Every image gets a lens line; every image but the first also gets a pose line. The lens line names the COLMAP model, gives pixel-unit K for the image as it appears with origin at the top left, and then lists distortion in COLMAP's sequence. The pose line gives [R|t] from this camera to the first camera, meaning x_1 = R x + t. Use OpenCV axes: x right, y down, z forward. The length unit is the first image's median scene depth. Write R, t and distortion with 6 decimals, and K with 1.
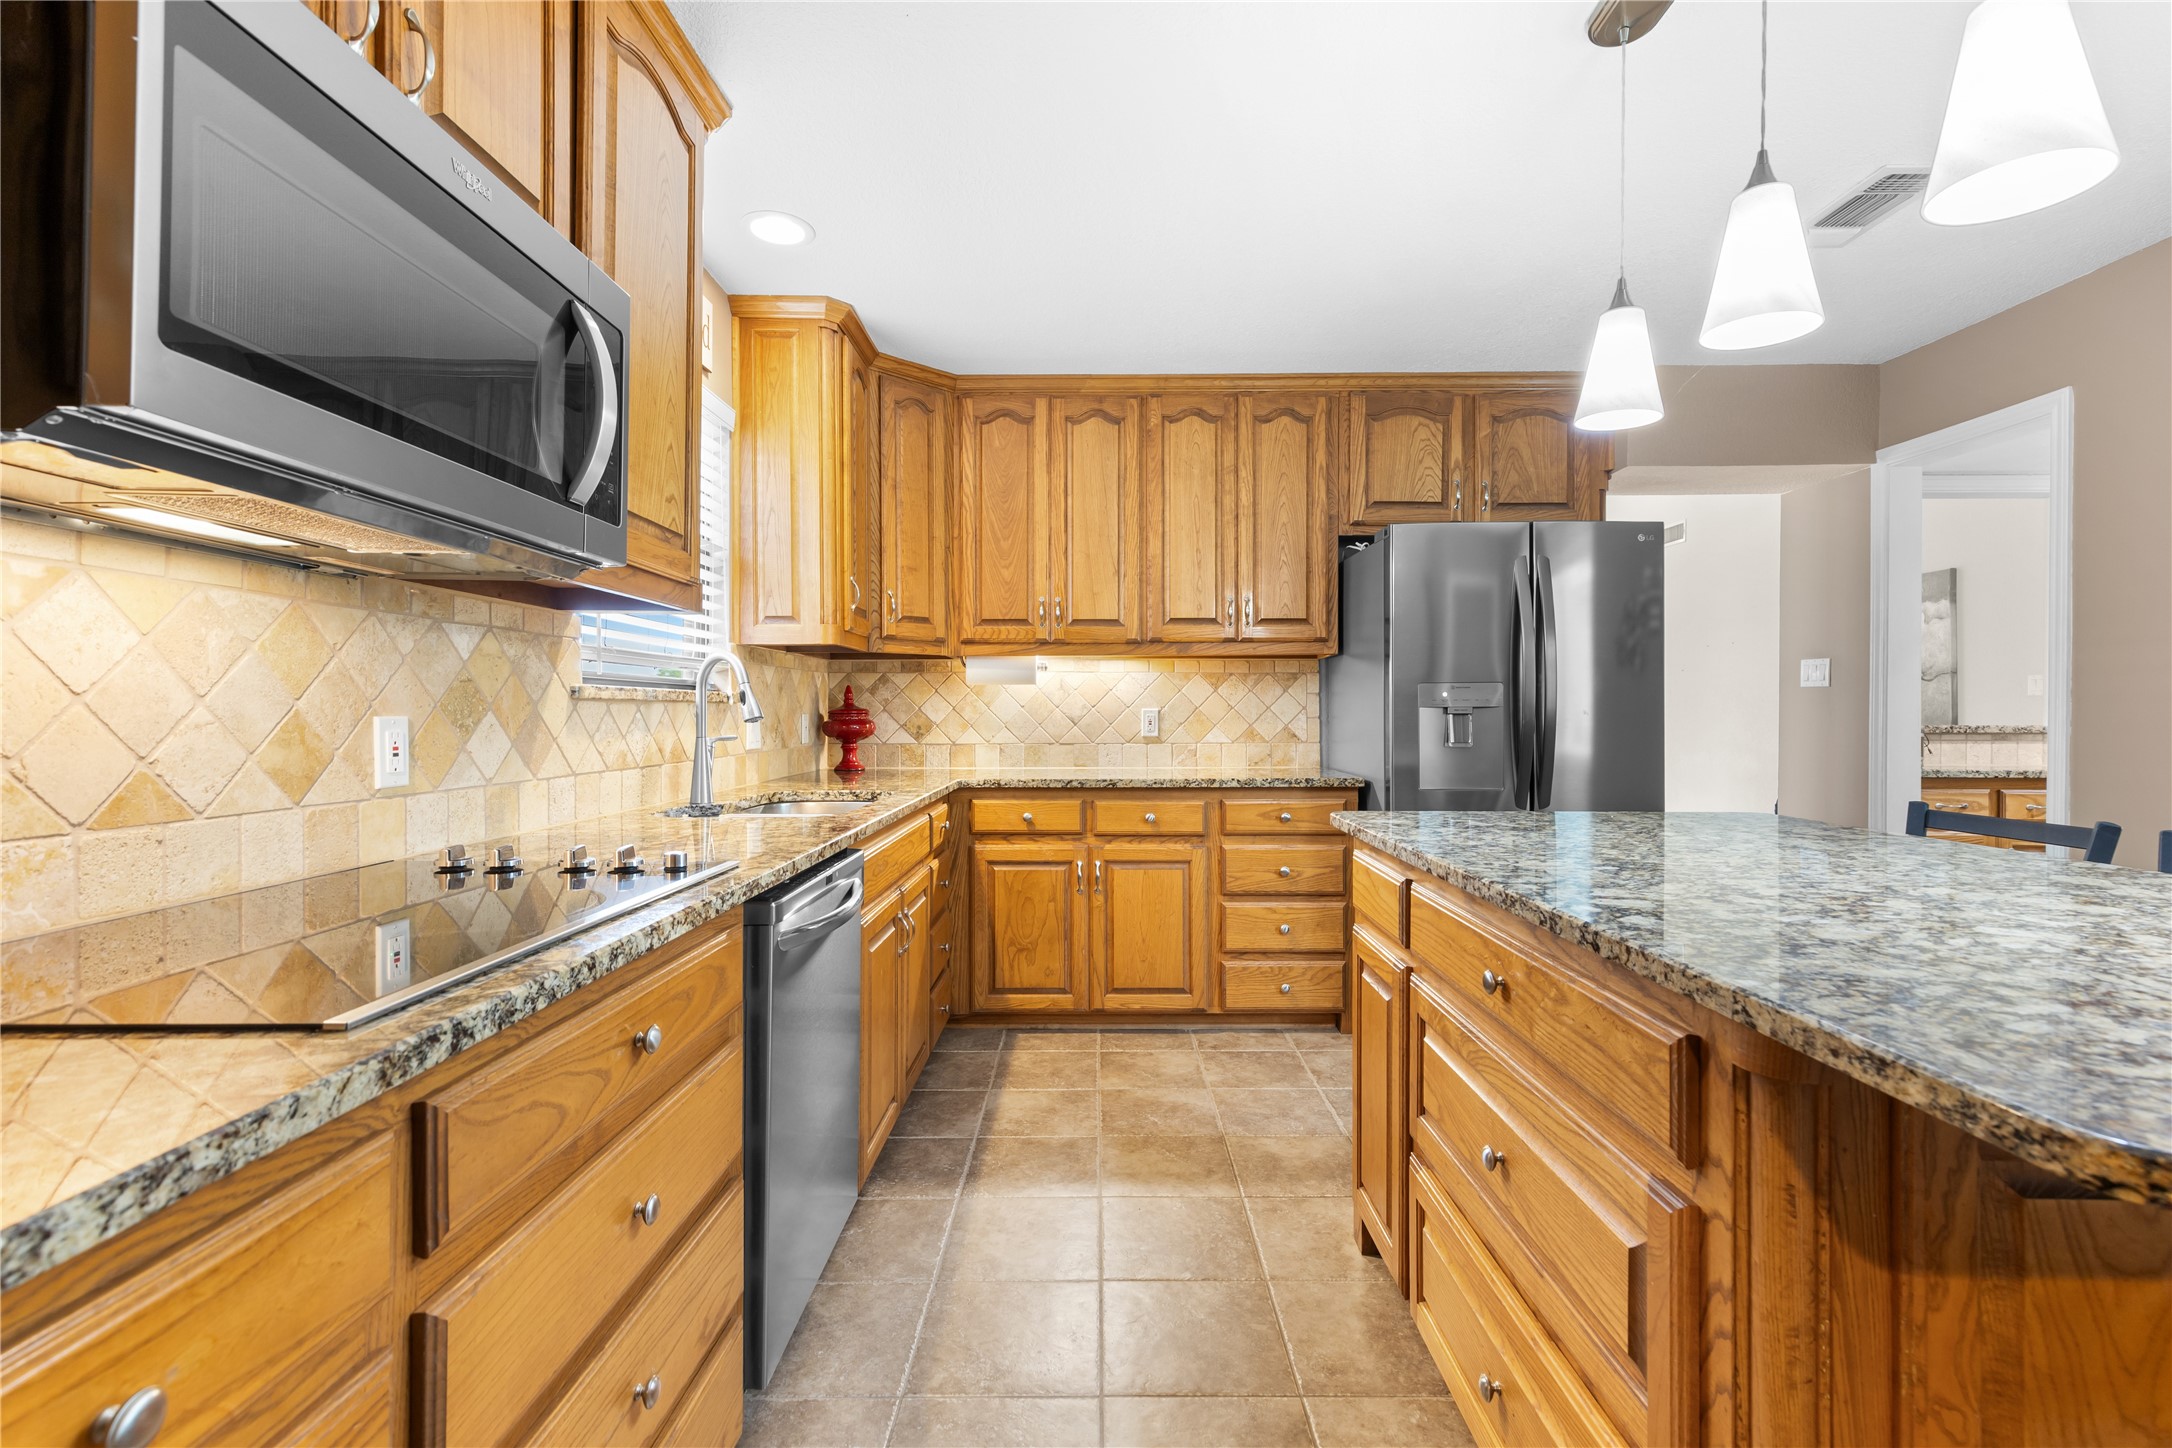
lens RADIAL K [[991.5, 0, 1094.2], [0, 991.5, 716.6], [0, 0, 1]] dist [0.001252, 0.001027]
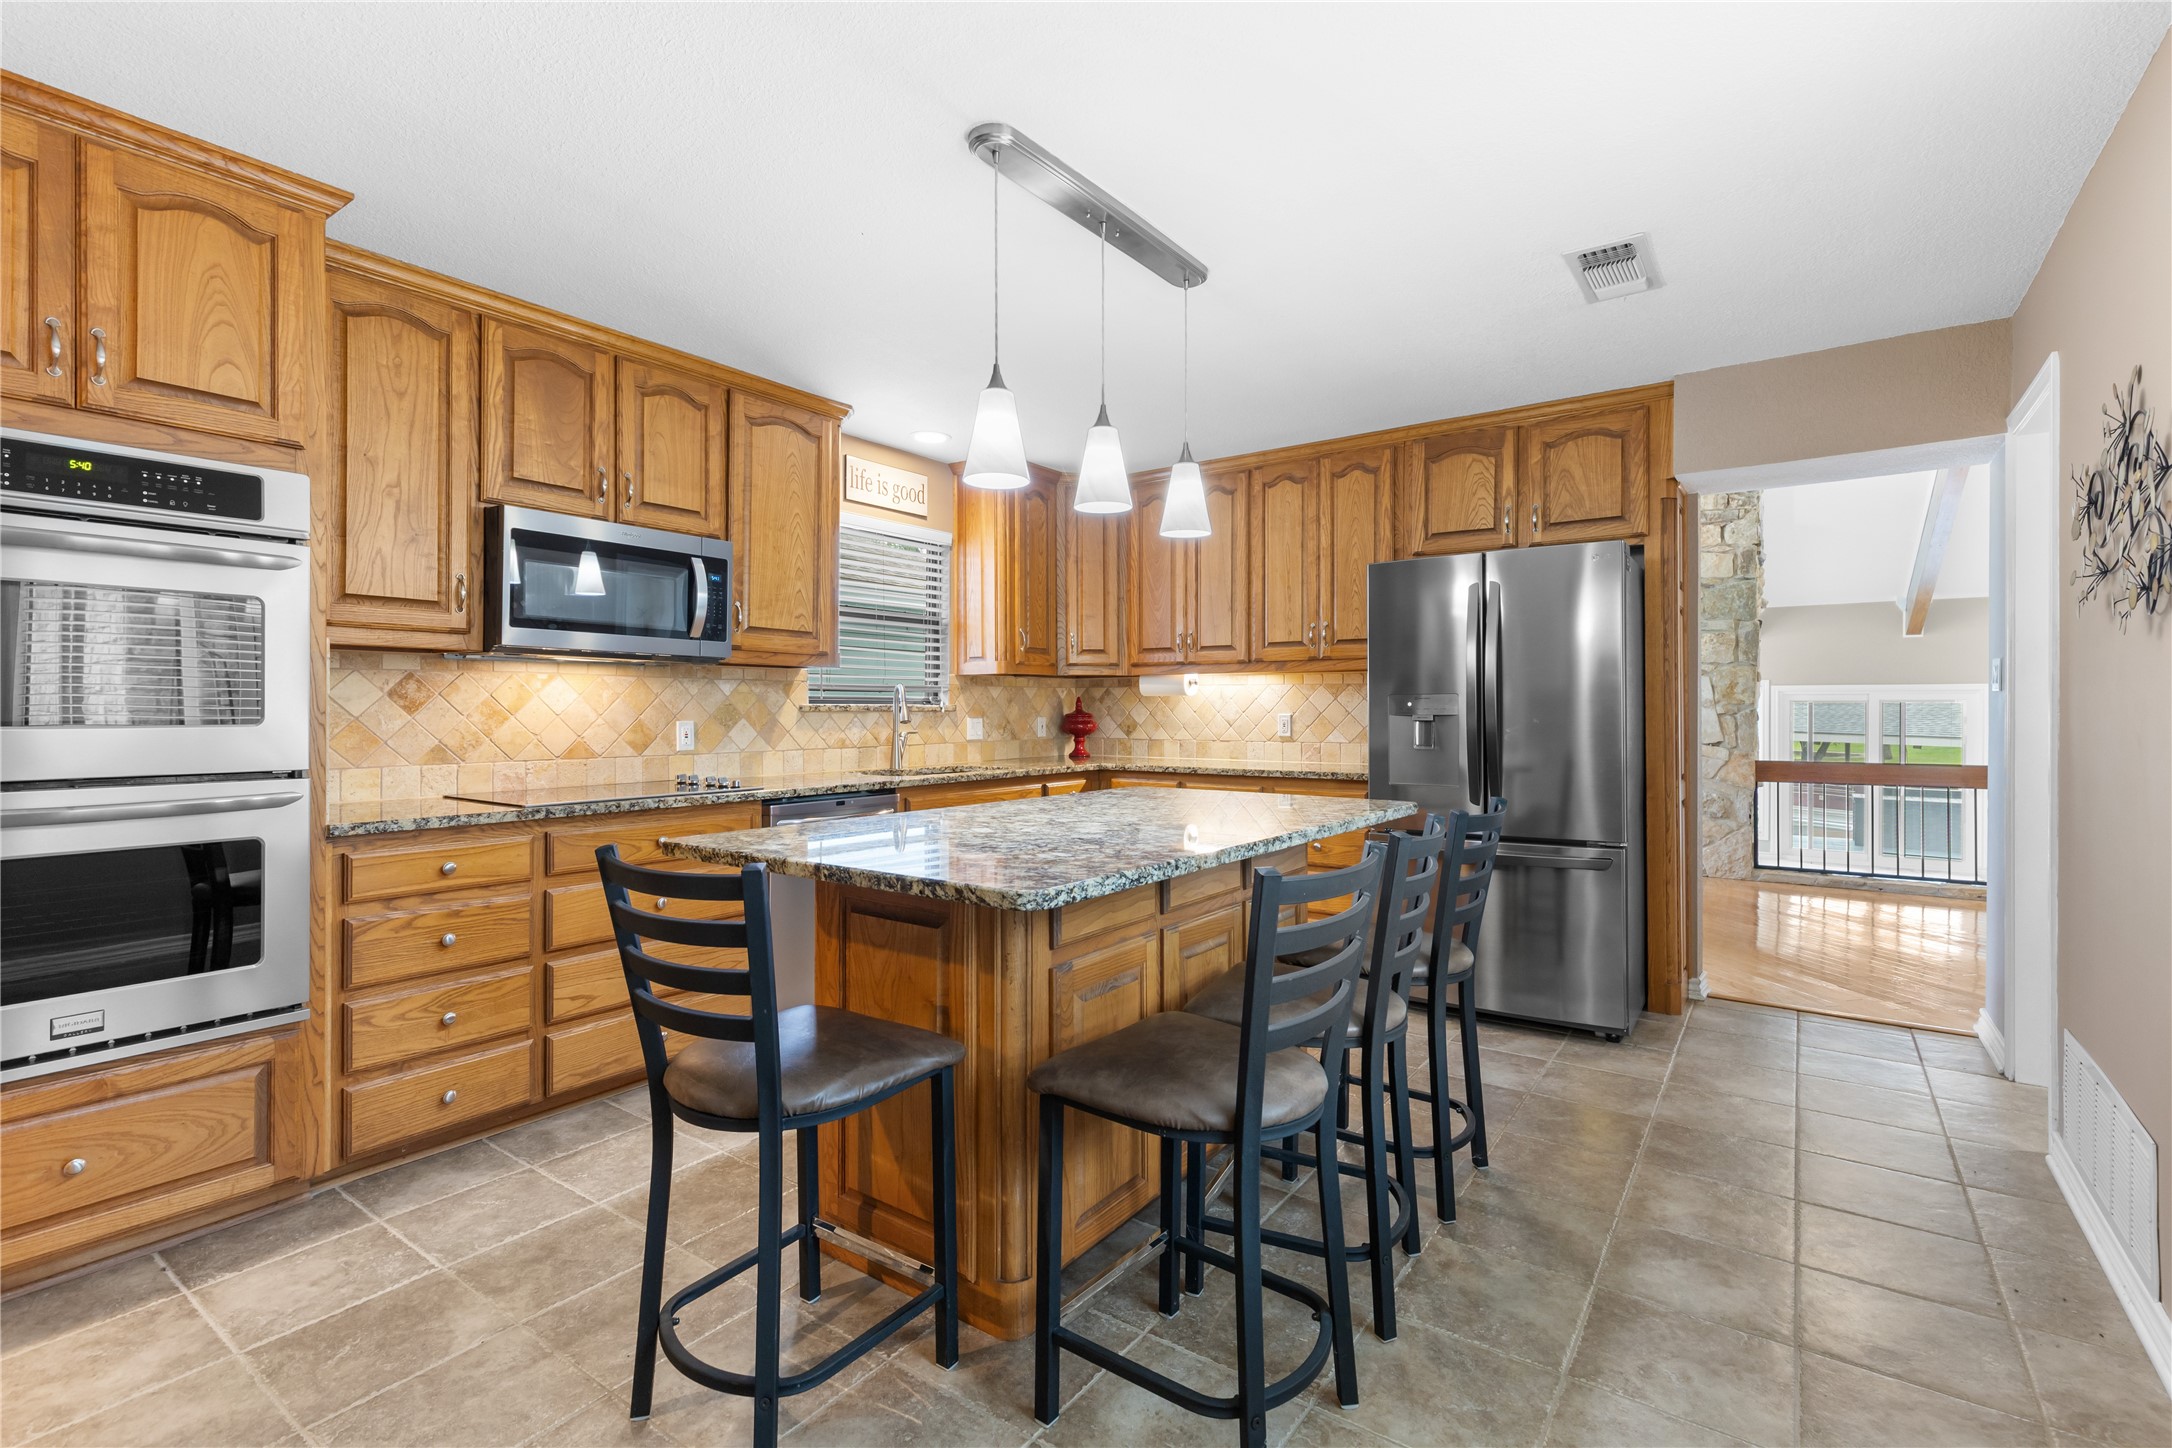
lens RADIAL K [[991.5, 0, 1080.3], [0, 991.5, 711.2], [0, 0, 1]] dist [0.001252, 0.001027]
pose [[0.812439, 0.001493, -0.583044, 0.621126], [-0.002242, 0.999997, -0.000563, -0.010728], [0.583042, 0.001765, 0.812440, -0.165623]]
